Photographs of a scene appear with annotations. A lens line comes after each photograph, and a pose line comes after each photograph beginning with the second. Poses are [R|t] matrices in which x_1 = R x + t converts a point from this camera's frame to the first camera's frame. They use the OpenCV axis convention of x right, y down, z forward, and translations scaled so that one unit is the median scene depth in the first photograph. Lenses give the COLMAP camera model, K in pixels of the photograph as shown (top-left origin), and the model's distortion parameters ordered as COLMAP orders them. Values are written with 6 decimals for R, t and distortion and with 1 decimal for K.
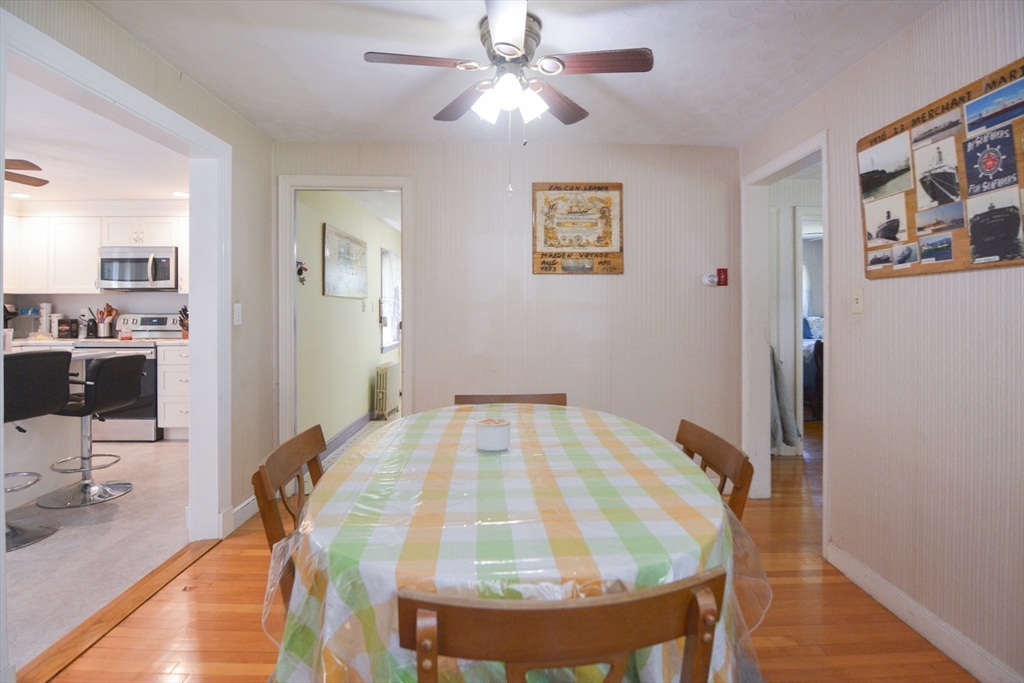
lens RADIAL K [[501.4, 0, 506.9], [0, 501.4, 305.4], [0, 0, 1]] dist [-0.003214, -0.000807]
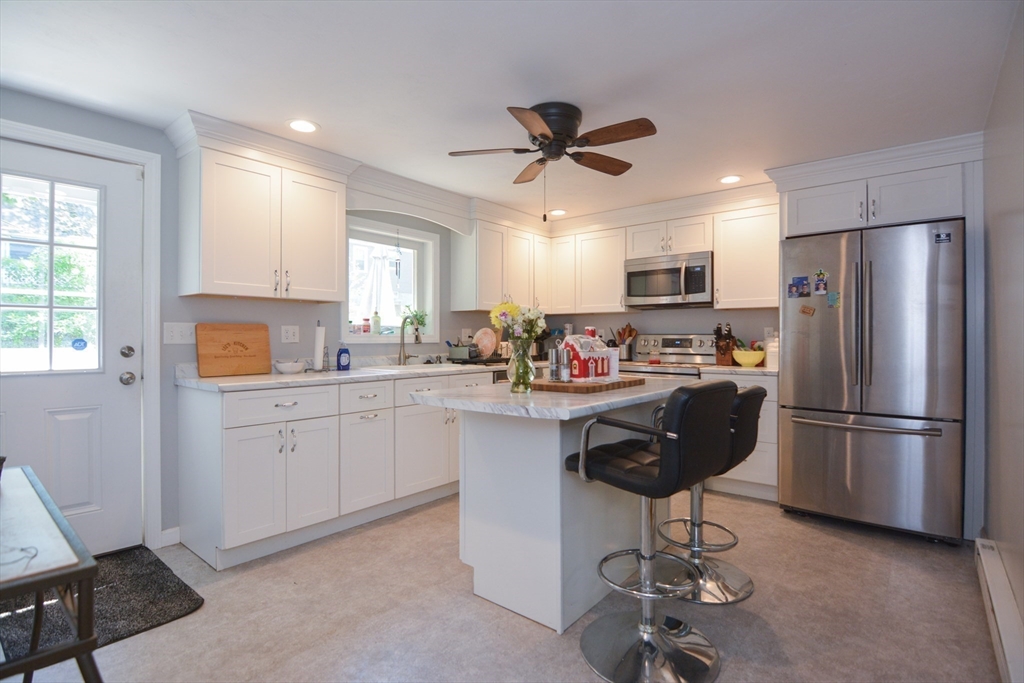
lens RADIAL K [[490.4, 0, 509.9], [0, 490.4, 335.3], [0, 0, 1]] dist [-0.000473, -0.000192]
pose [[0.765731, -0.000128, -0.643161, -0.615031], [0.002196, 0.999995, 0.002416, 0.025231], [0.643157, -0.003263, 0.765727, 0.281573]]
